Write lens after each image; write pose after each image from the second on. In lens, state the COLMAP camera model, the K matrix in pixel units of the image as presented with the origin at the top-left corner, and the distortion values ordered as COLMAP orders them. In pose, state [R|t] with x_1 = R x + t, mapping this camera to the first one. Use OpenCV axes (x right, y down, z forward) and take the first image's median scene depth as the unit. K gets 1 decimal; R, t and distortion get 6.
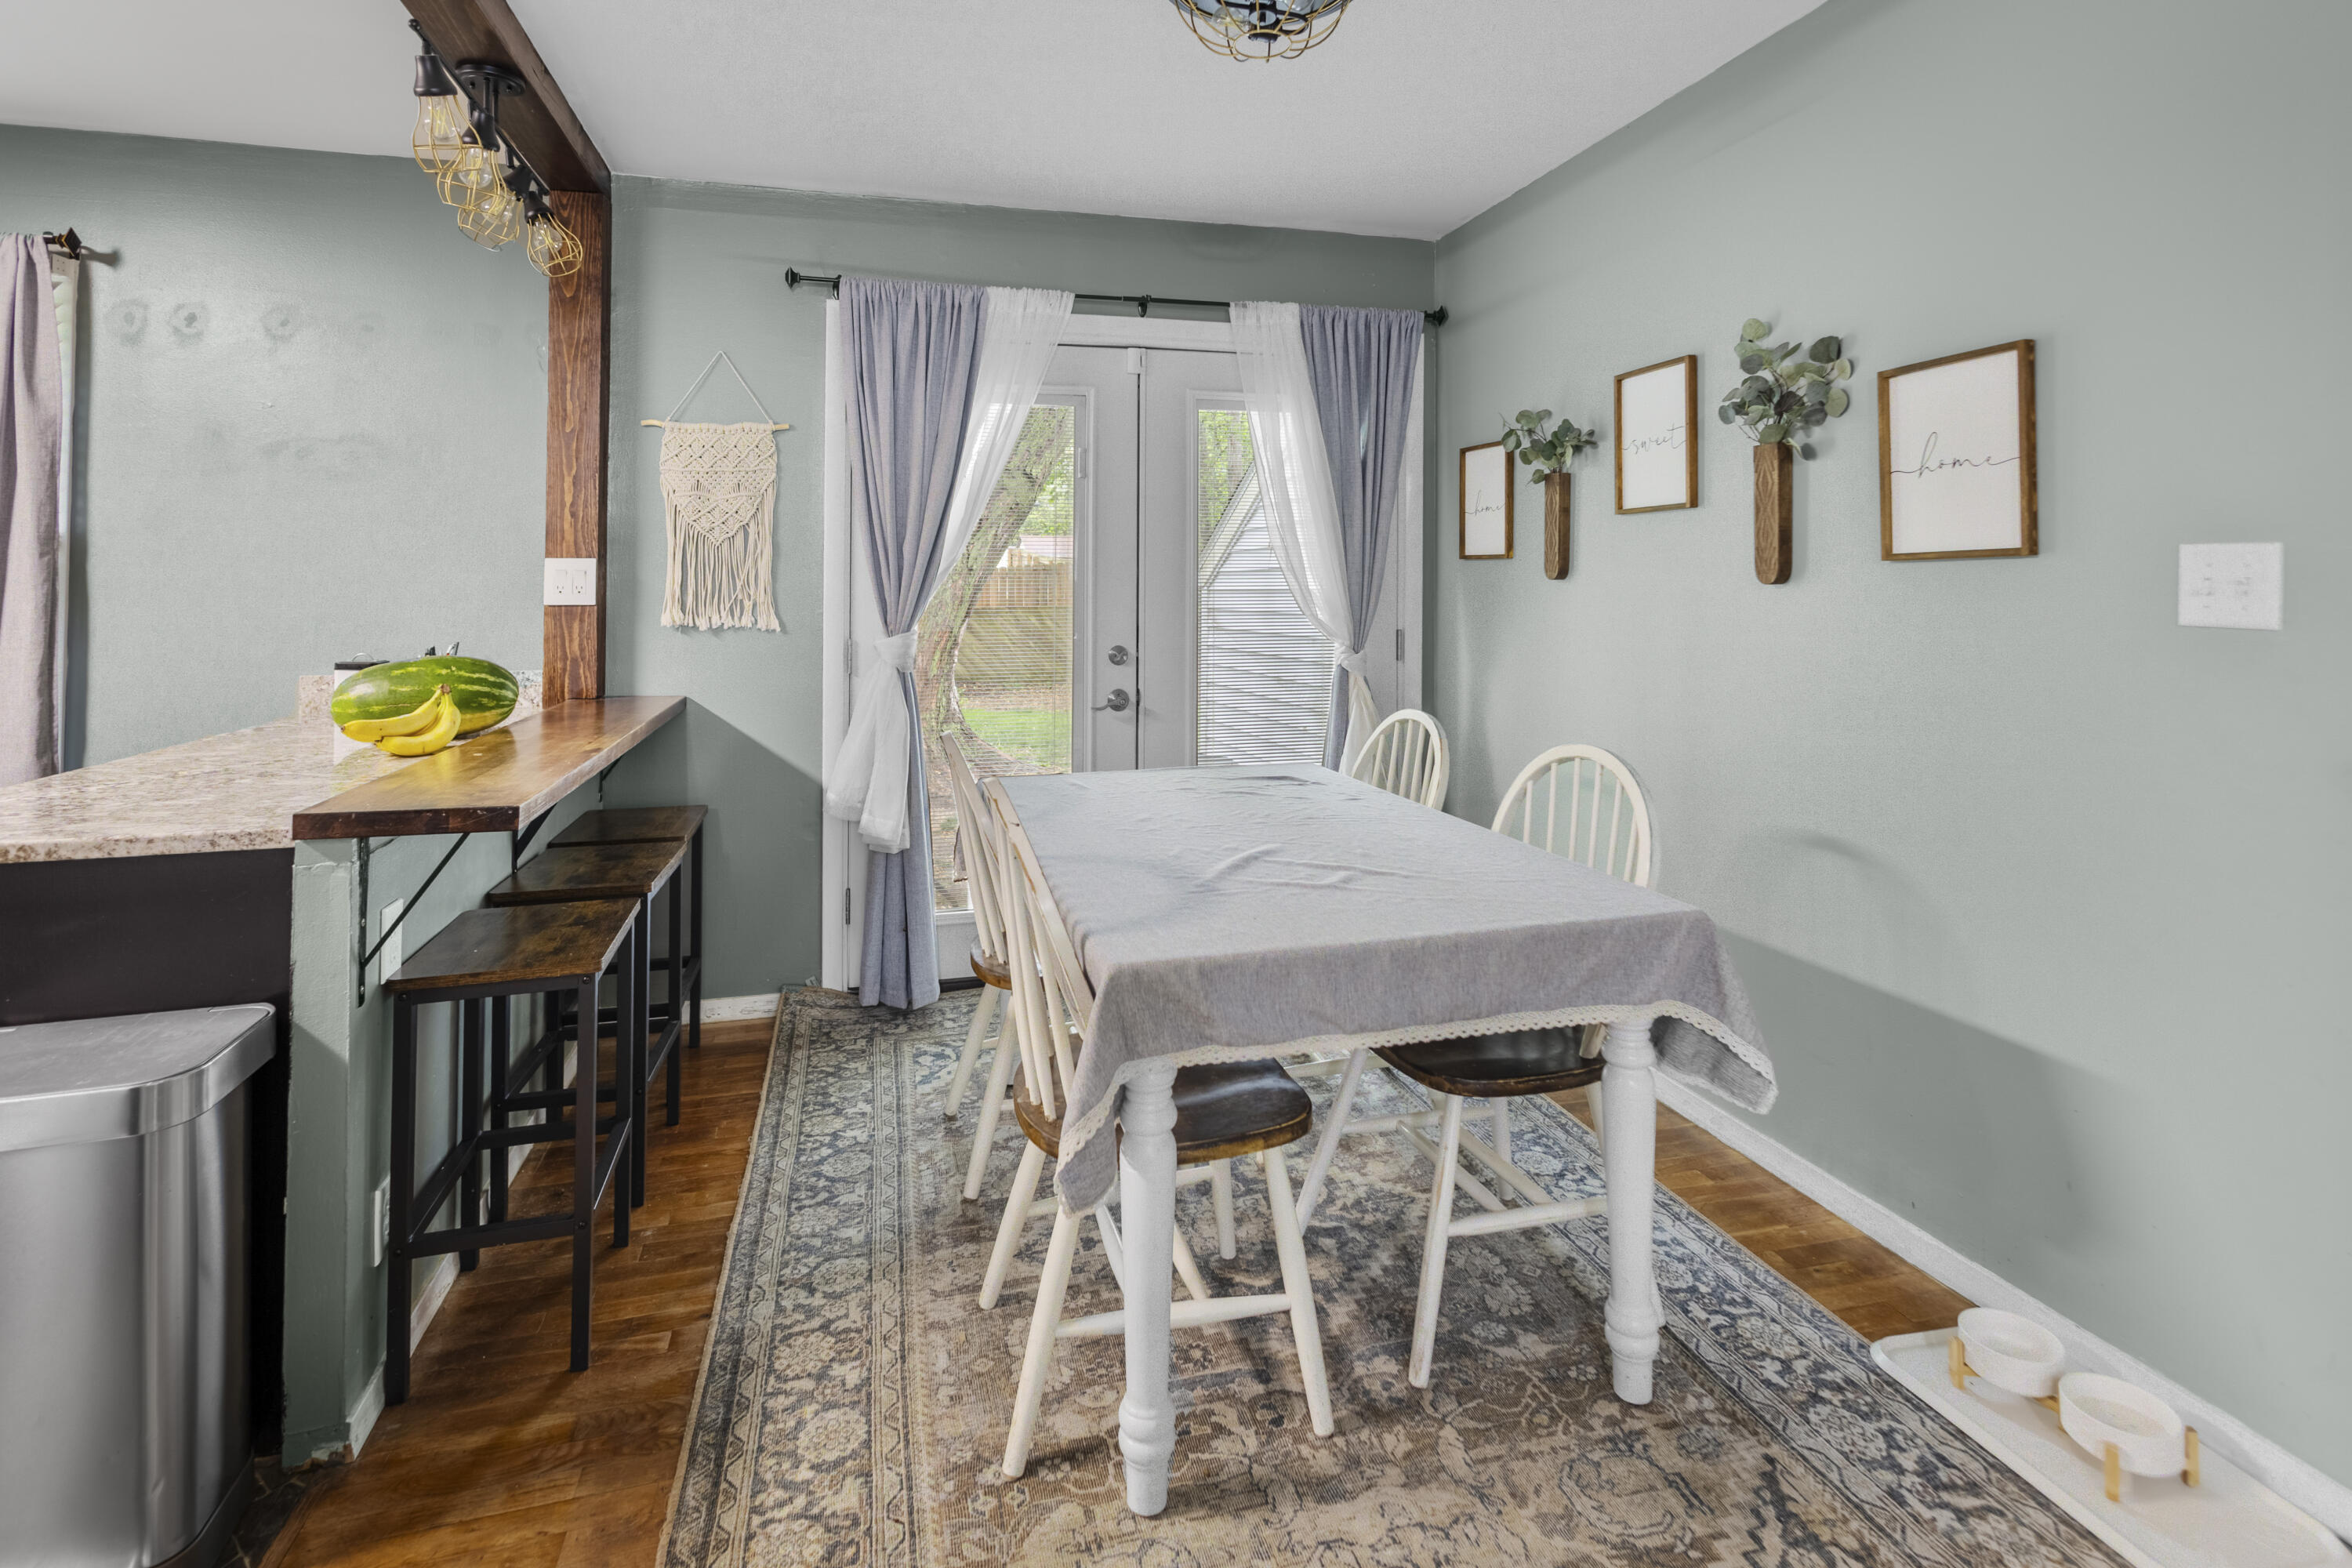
lens RADIAL K [[1144.0, 0, 1170.7], [0, 1144.0, 569.6], [0, 0, 1]] dist [0.003117, -0.000436]
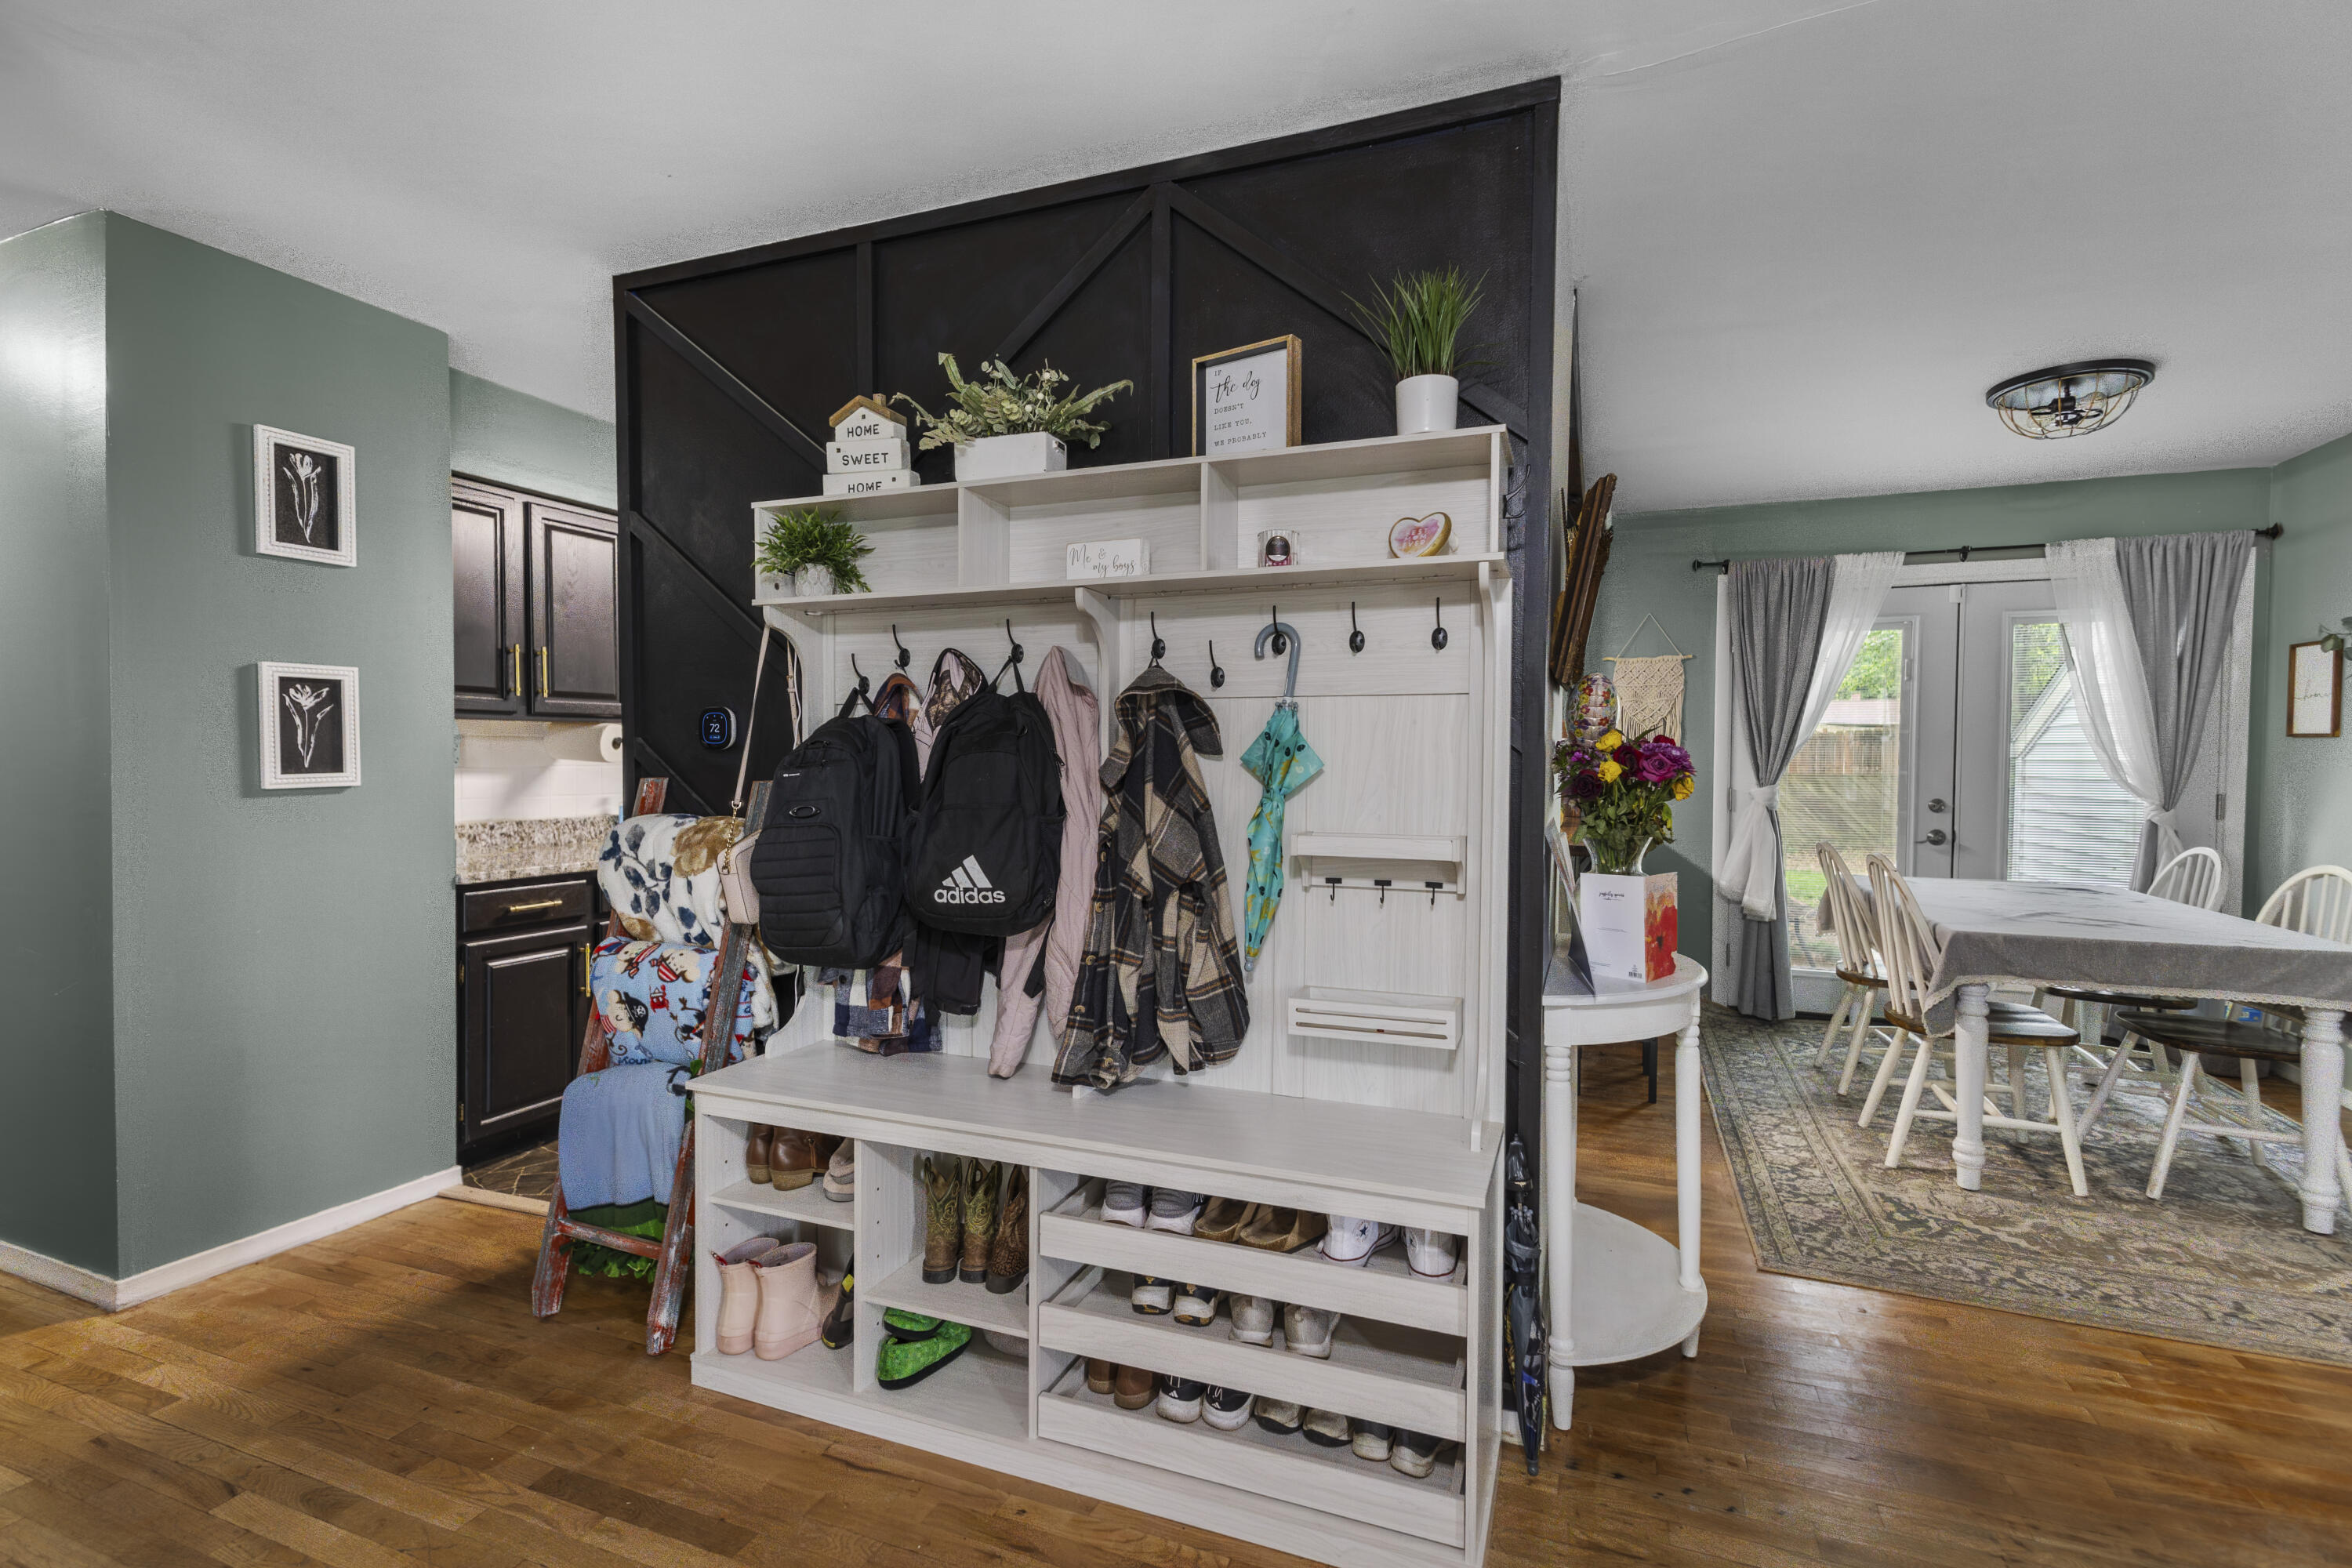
lens RADIAL K [[1076.3, 0, 1170.1], [0, 1076.3, 769.3], [0, 0, 1]] dist [0.003149, -0.000720]
pose [[0.801790, 0.016587, -0.597375, -0.013075], [0.001338, 0.999562, 0.029550, -0.012151], [0.597604, -0.024492, 0.801417, -0.743029]]
